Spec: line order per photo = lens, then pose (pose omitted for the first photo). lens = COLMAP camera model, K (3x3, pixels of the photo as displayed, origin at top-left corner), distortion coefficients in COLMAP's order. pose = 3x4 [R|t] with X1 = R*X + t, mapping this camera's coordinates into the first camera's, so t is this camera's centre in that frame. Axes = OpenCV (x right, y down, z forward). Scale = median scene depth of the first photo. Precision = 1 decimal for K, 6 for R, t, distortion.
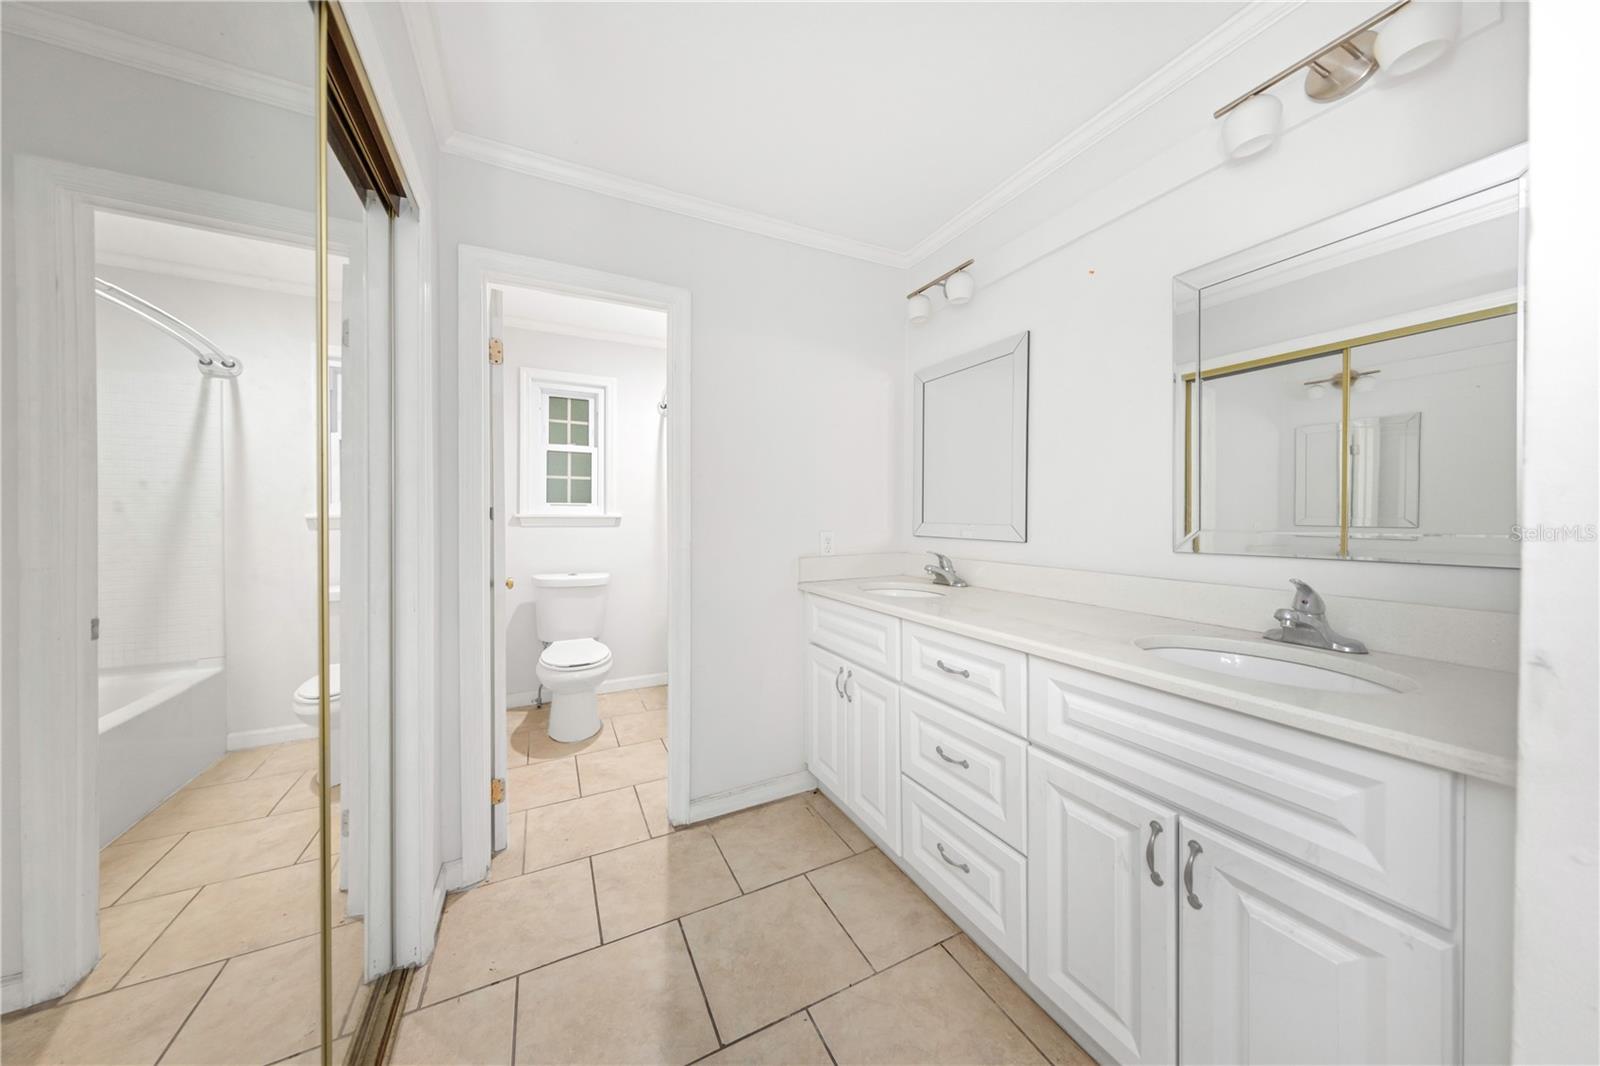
lens RADIAL K [[516.7, 0, 803.5], [0, 516.7, 520.6], [0, 0, 1]] dist [0.000744, 0.000003]
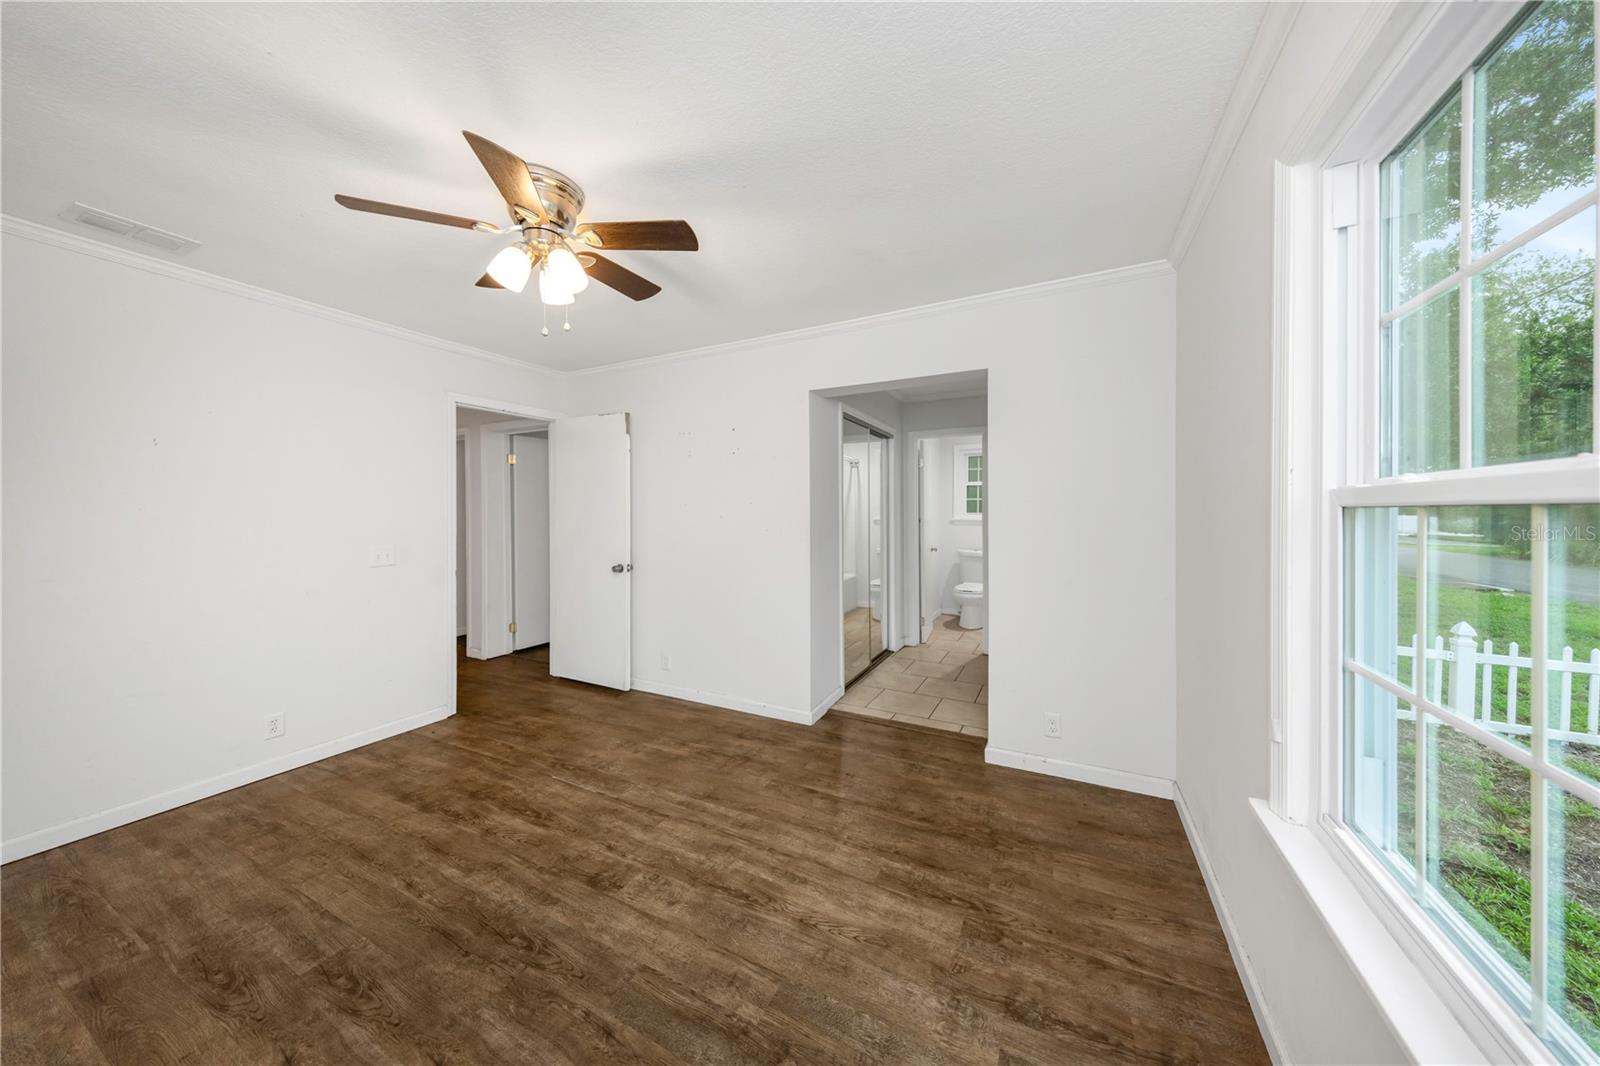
lens RADIAL K [[516.7, 0, 802.0], [0, 516.7, 524.4], [0, 0, 1]] dist [0.000744, 0.000003]
pose [[0.585947, 0.002341, -0.810346, 0.703808], [-0.000221, 0.999996, 0.002730, 0.004010], [0.810349, -0.001421, 0.585945, -0.624594]]
